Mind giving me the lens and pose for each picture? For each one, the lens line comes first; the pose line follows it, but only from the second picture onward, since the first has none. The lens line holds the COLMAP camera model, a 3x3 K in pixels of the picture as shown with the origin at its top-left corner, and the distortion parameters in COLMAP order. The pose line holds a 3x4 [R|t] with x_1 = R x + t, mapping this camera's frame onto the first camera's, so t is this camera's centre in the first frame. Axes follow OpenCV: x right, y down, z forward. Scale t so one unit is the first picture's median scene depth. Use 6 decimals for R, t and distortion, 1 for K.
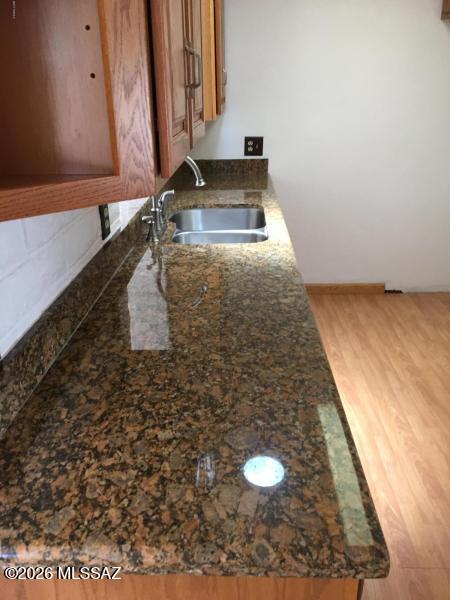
lens RADIAL K [[520.0, 0, 217.3], [0, 520.0, 296.4], [0, 0, 1]] dist [0.032195, -0.002665]
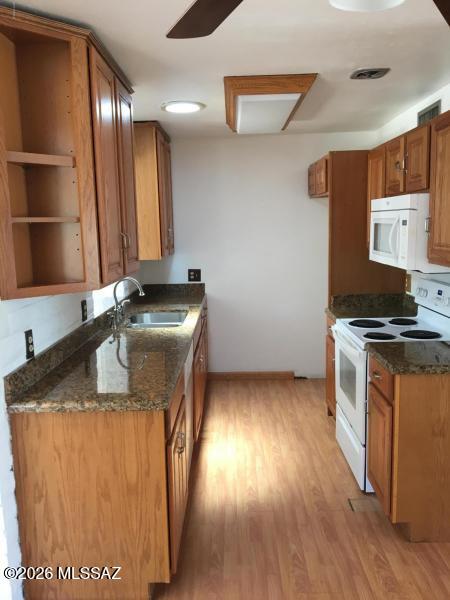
lens RADIAL K [[508.5, 0, 225.0], [0, 508.5, 300.0], [0, 0, 1]] dist [0.103198, -0.160287]
pose [[0.999400, -0.000526, 0.034631, 0.139123], [0.008597, 0.972361, -0.233324, 0.152738], [-0.033551, 0.233482, 0.971782, -0.503671]]
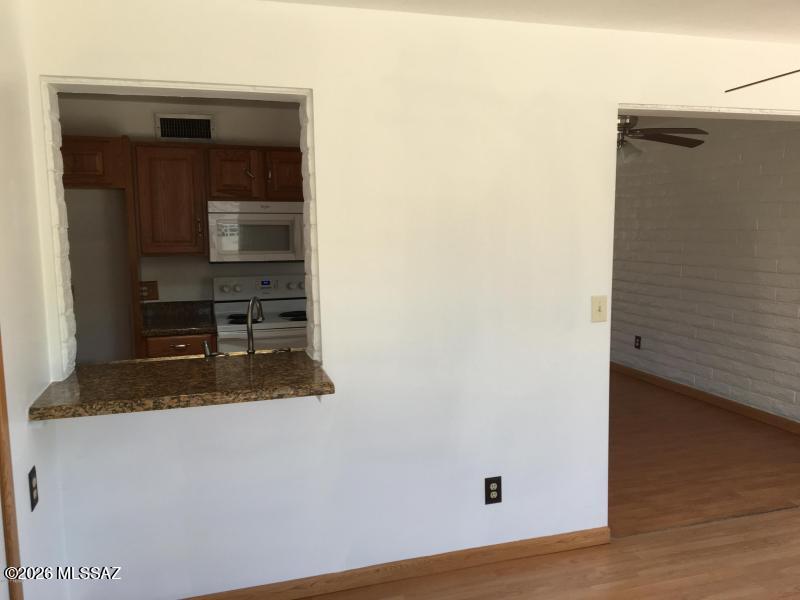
lens RADIAL K [[678.0, 0, 400.0], [0, 678.0, 300.0], [0, 0, 1]] dist [0.103198, -0.160287]
pose [[-0.333053, -0.079895, 0.939517, -1.265642], [0.368989, 0.905897, 0.207840, -0.361869], [-0.867712, 0.415893, -0.272231, 0.876734]]
